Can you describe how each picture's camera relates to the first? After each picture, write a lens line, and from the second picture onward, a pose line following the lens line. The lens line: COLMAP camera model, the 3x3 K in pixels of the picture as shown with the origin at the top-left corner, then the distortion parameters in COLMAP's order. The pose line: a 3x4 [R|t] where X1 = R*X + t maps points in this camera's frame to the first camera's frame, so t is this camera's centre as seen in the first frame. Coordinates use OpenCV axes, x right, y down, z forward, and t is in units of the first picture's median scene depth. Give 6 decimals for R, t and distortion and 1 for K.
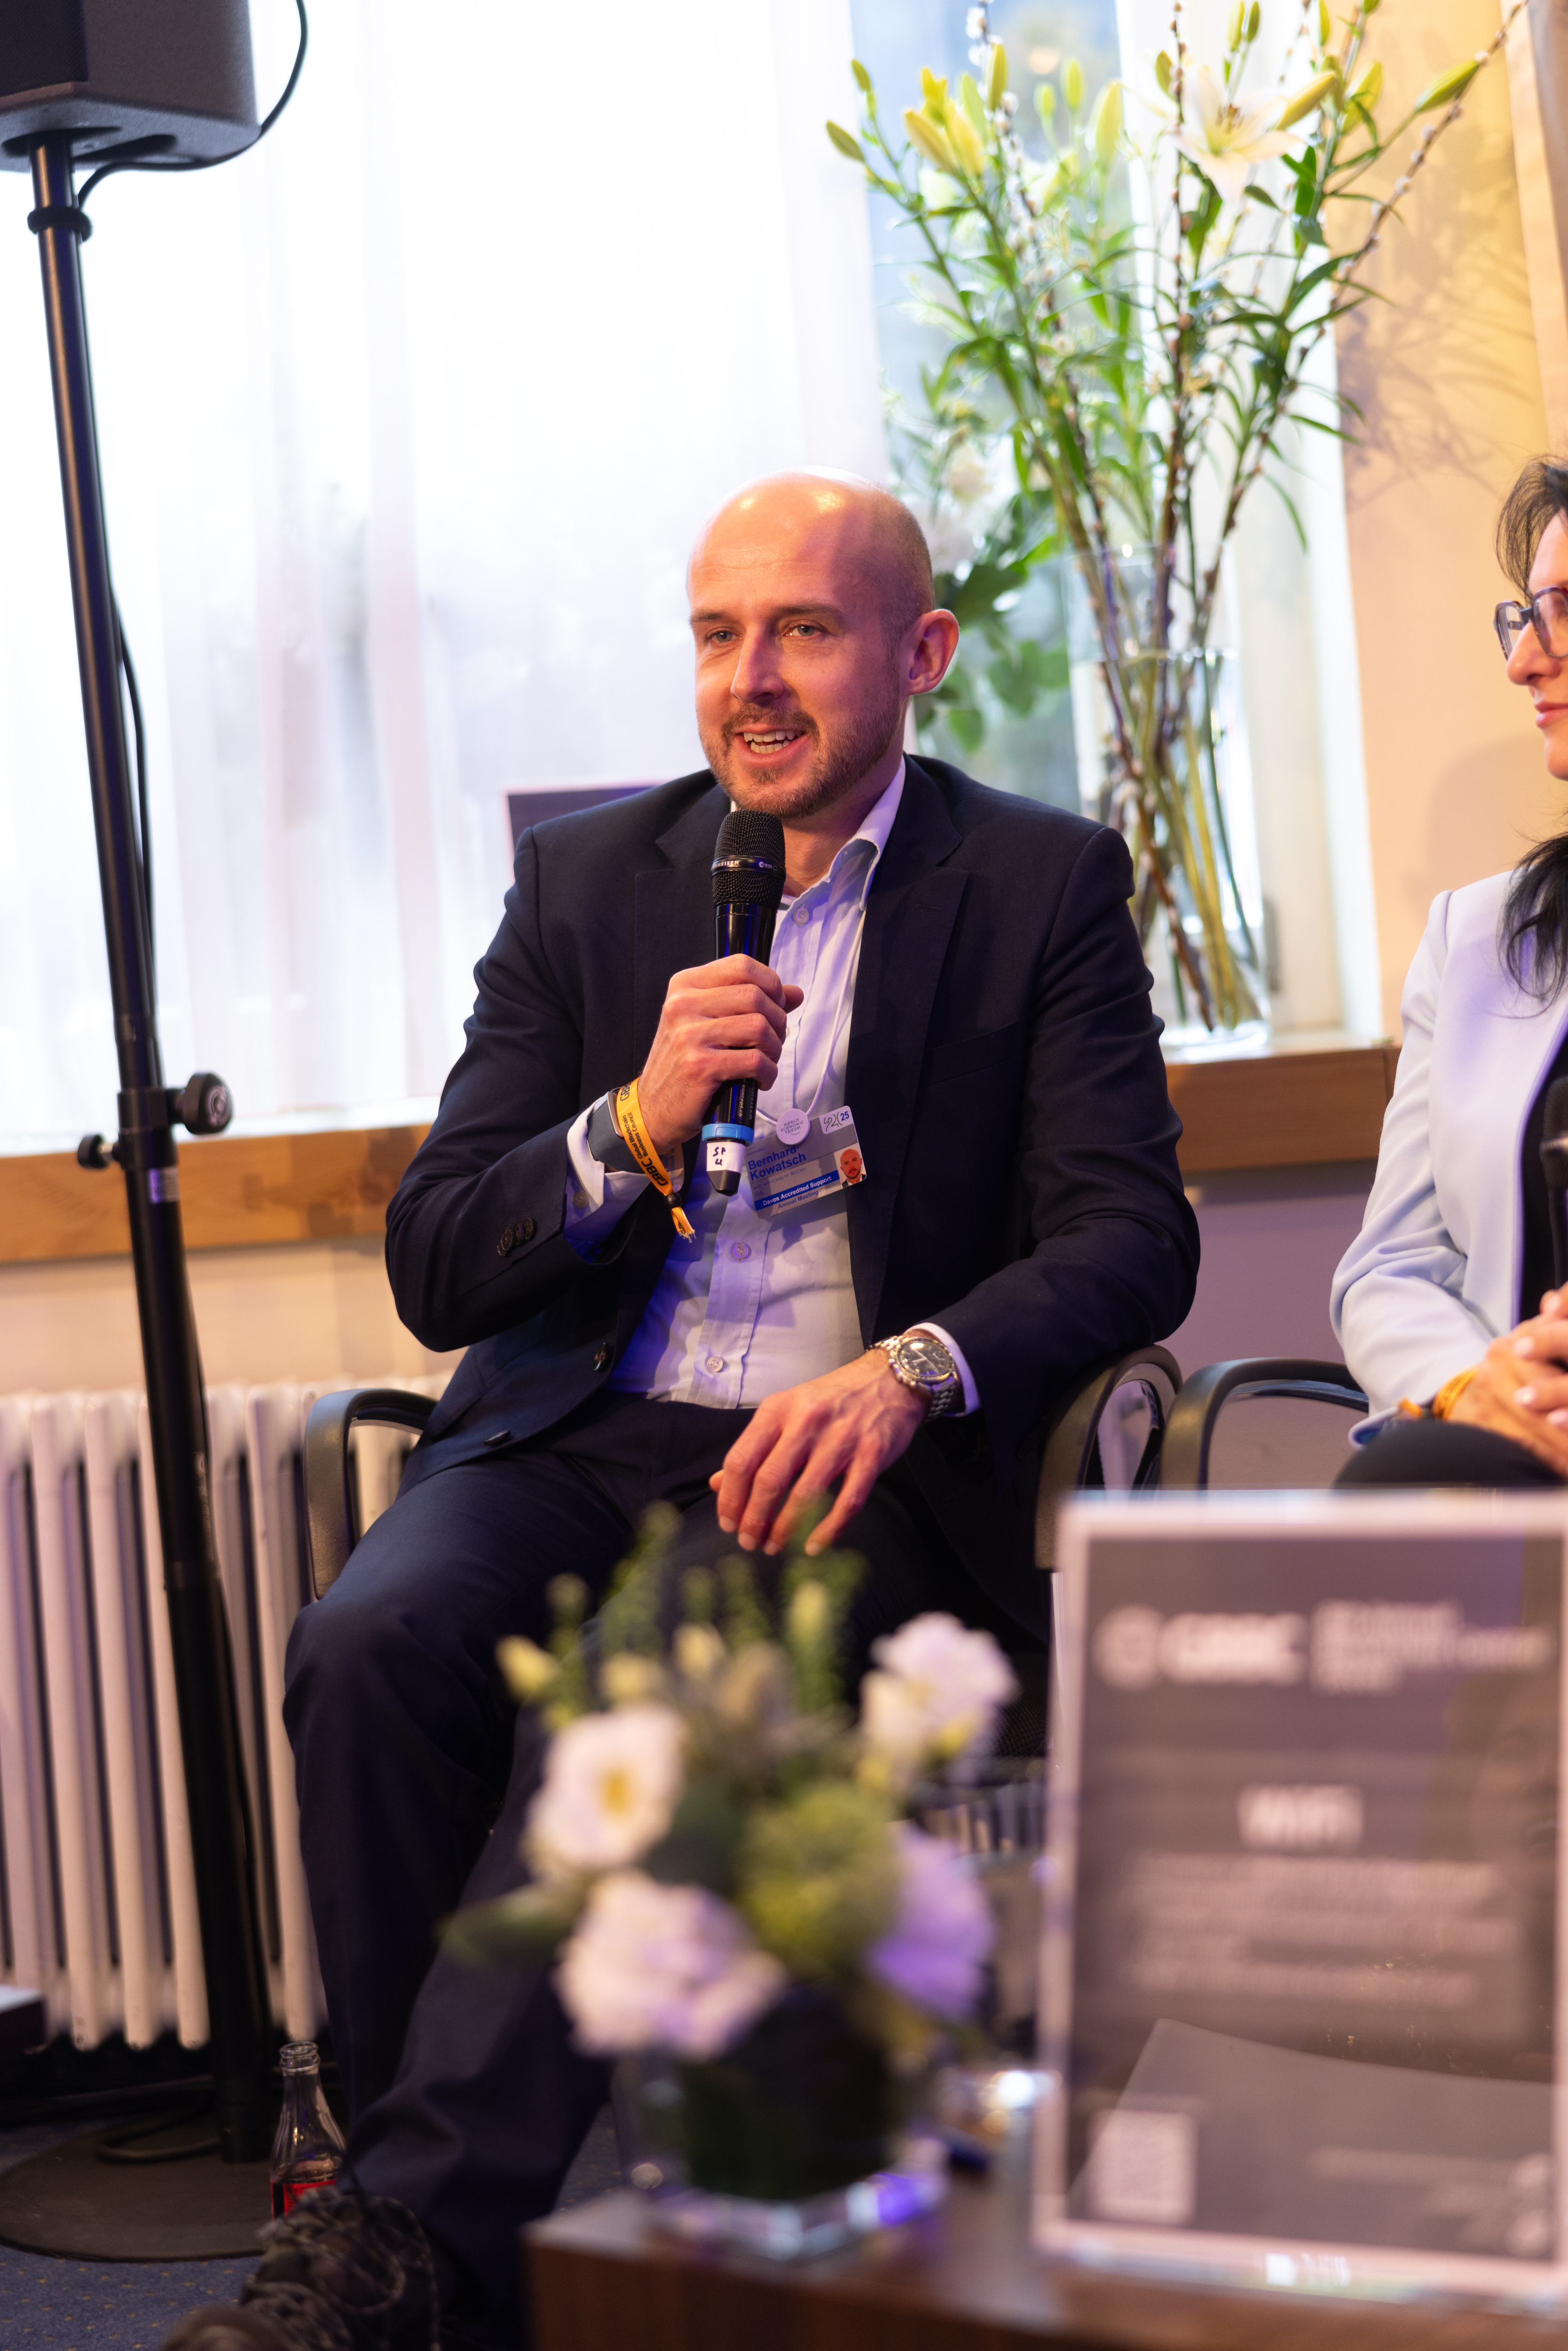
lens RADIAL K [[4309.8, 0, 783.7], [0, 4309.8, 1125.6], [0, 0, 1]] dist [0.009067, -0.158760]
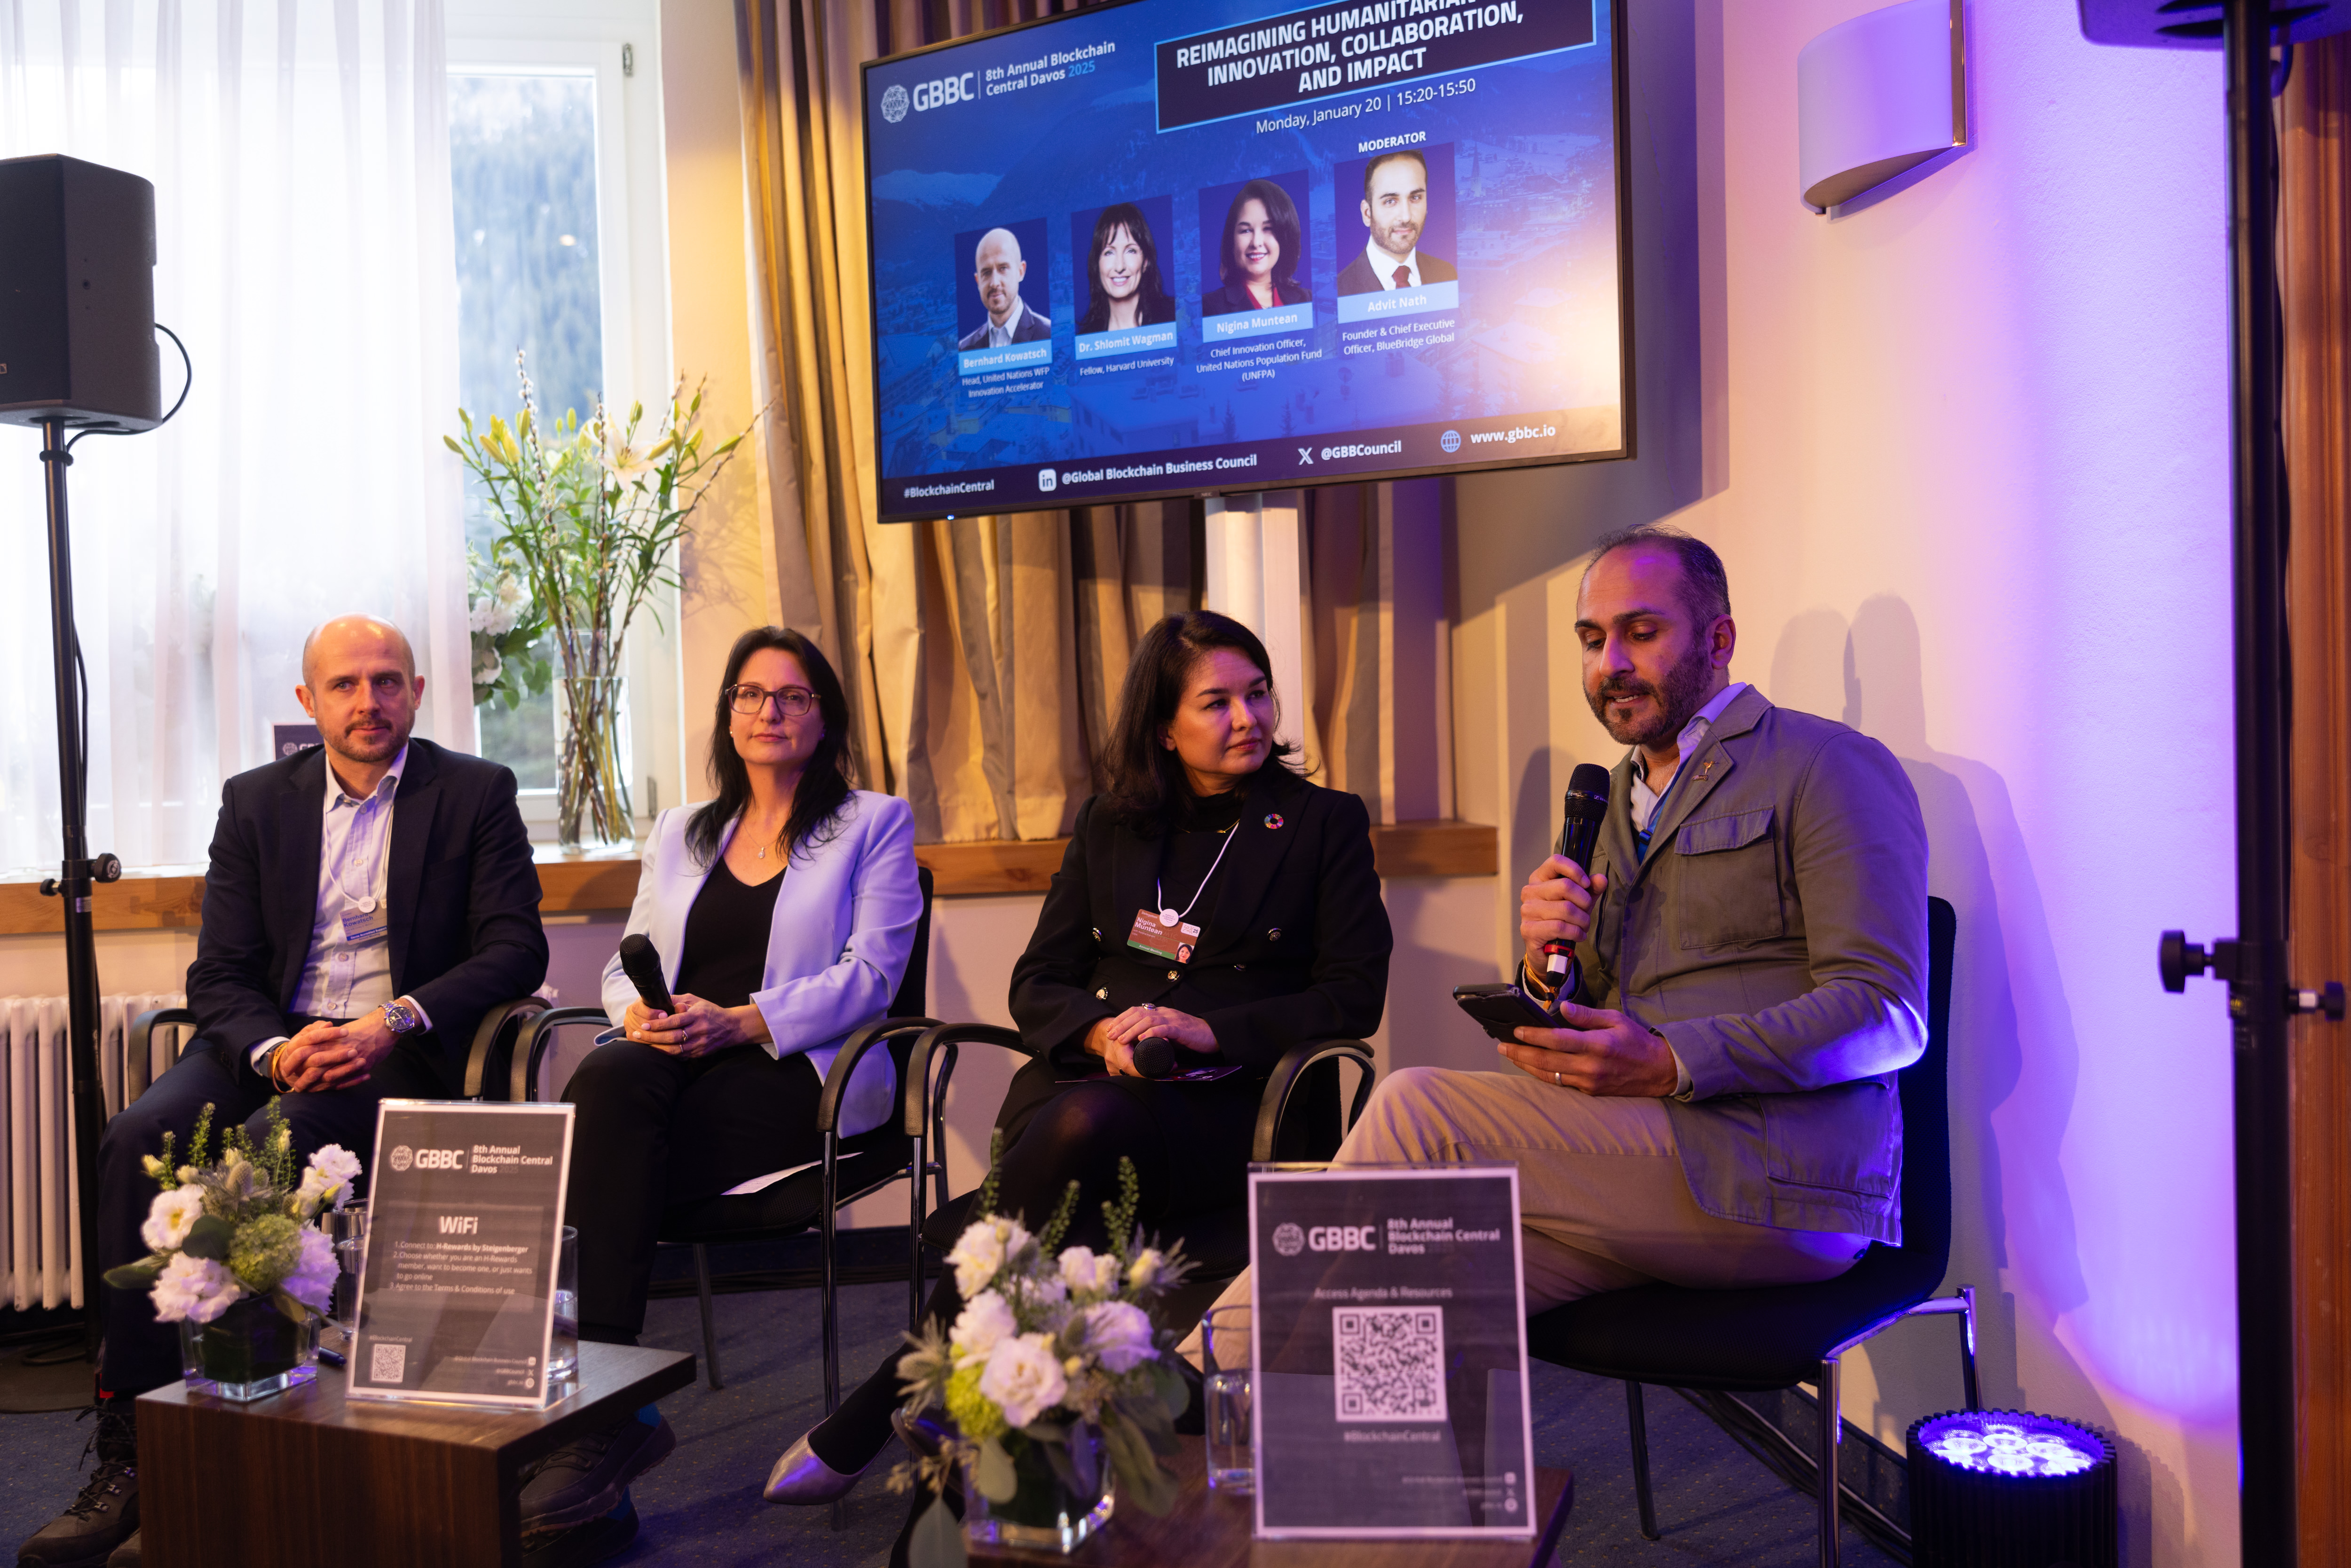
lens RADIAL K [[2096.6, 0, 1177.2], [0, 2096.6, 751.1], [0, 0, 1]] dist [0.008953, -0.009208]
pose [[0.956071, 0.049919, 0.288855, 0.064429], [-0.040327, 0.998423, -0.039067, -0.039462], [-0.290349, 0.025702, 0.956575, -0.147346]]
